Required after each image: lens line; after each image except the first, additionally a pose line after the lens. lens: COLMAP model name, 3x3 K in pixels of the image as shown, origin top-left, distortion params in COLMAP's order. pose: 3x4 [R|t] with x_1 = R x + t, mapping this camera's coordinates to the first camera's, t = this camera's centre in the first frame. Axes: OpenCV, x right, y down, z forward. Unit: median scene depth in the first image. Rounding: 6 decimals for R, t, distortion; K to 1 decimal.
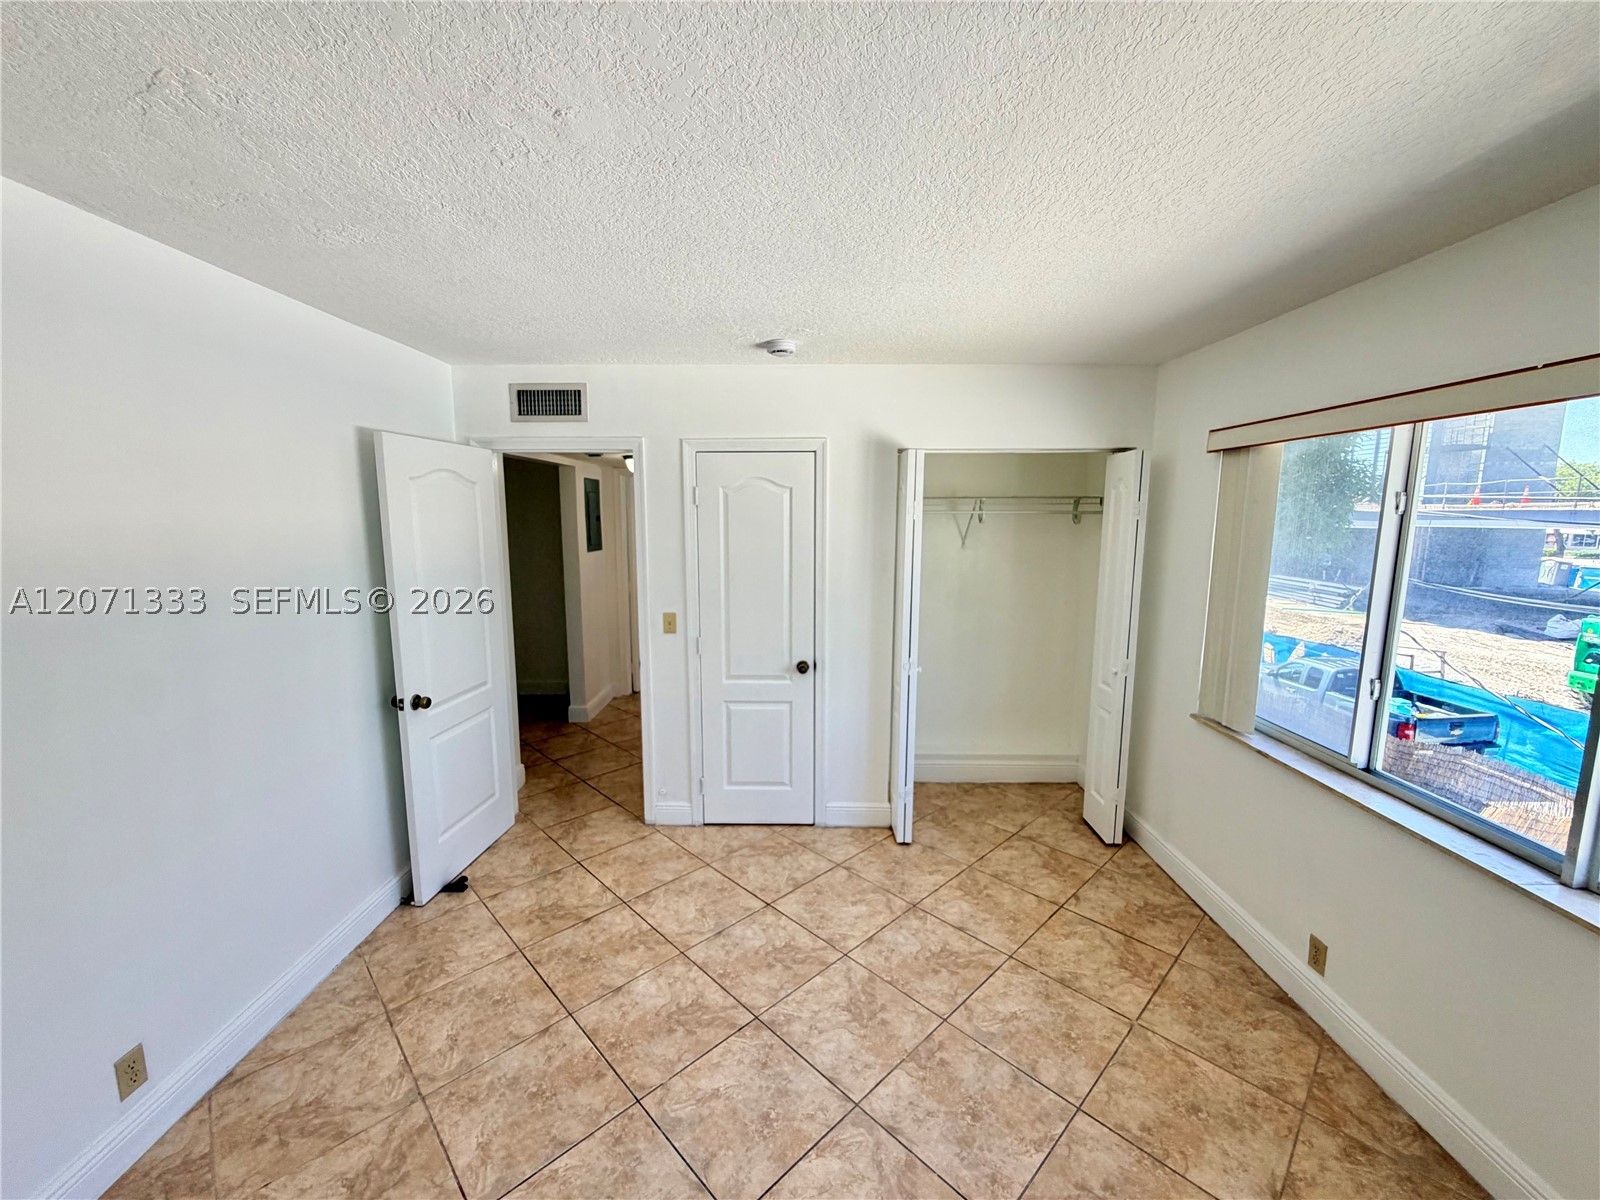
lens RADIAL K [[639.8, 0, 796.8], [0, 639.8, 601.3], [0, 0, 1]] dist [-0.000439, 0.000150]
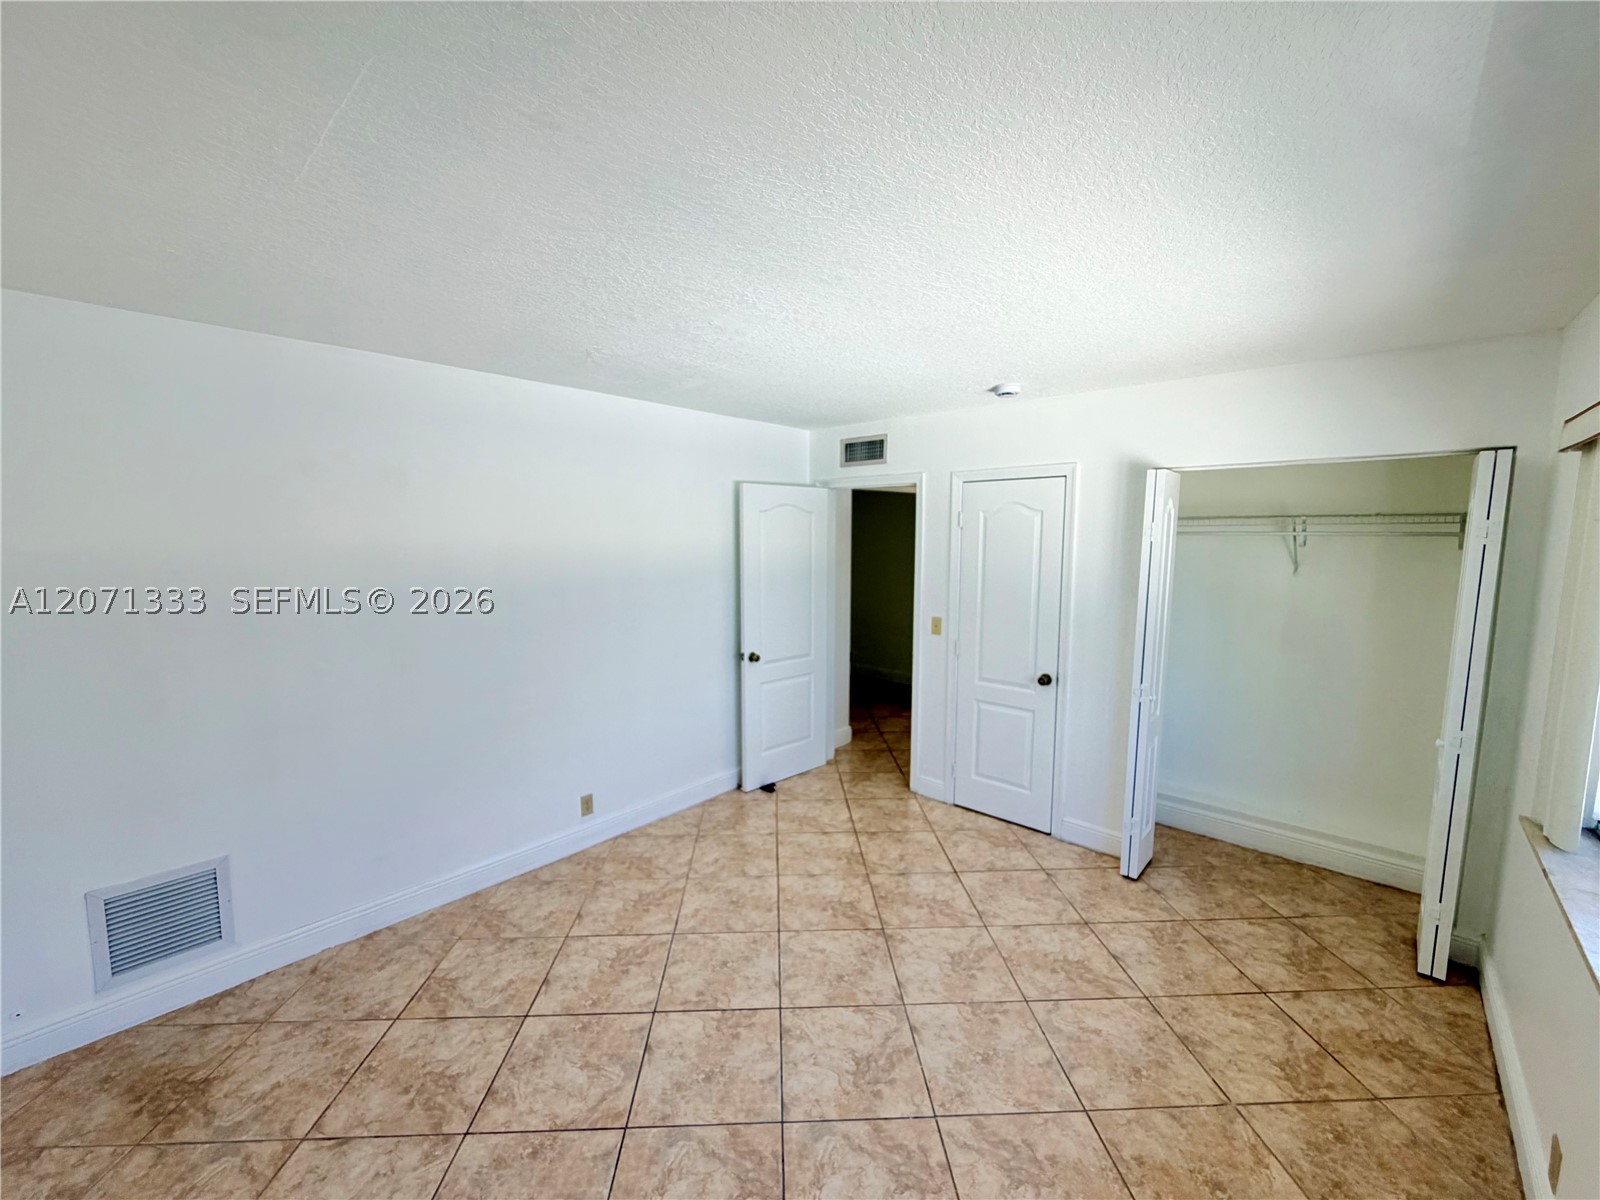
lens RADIAL K [[639.8, 0, 796.8], [0, 639.8, 601.3], [0, 0, 1]] dist [-0.000439, 0.000150]
pose [[0.749561, 0.072261, -0.657980, 0.444546], [-0.090270, 0.995896, 0.006538, 0.004674], [0.655752, 0.054495, 0.753007, -0.081819]]
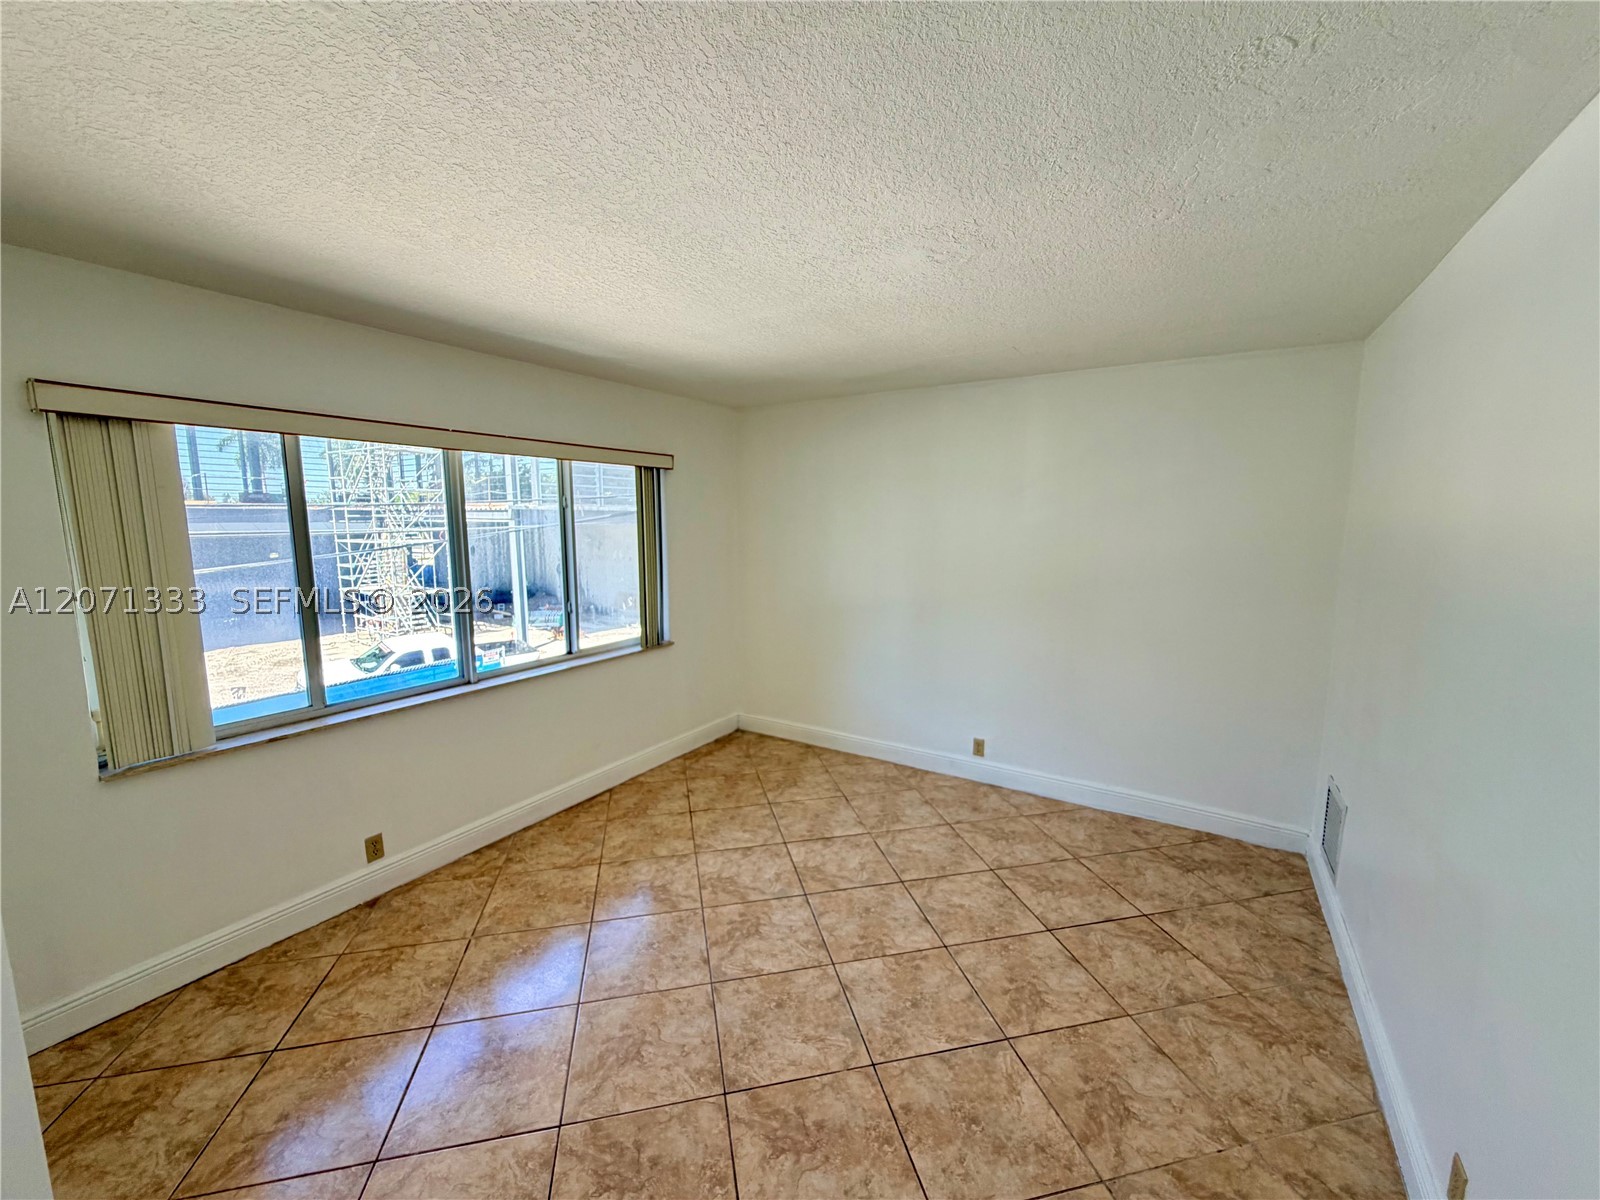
lens RADIAL K [[639.8, 0, 796.8], [0, 639.8, 601.3], [0, 0, 1]] dist [-0.000439, 0.000150]
pose [[-0.855434, -0.071115, 0.513006, -0.394441], [0.067692, 0.966679, 0.246881, -0.137436], [-0.513469, 0.245917, -0.822116, 1.100012]]
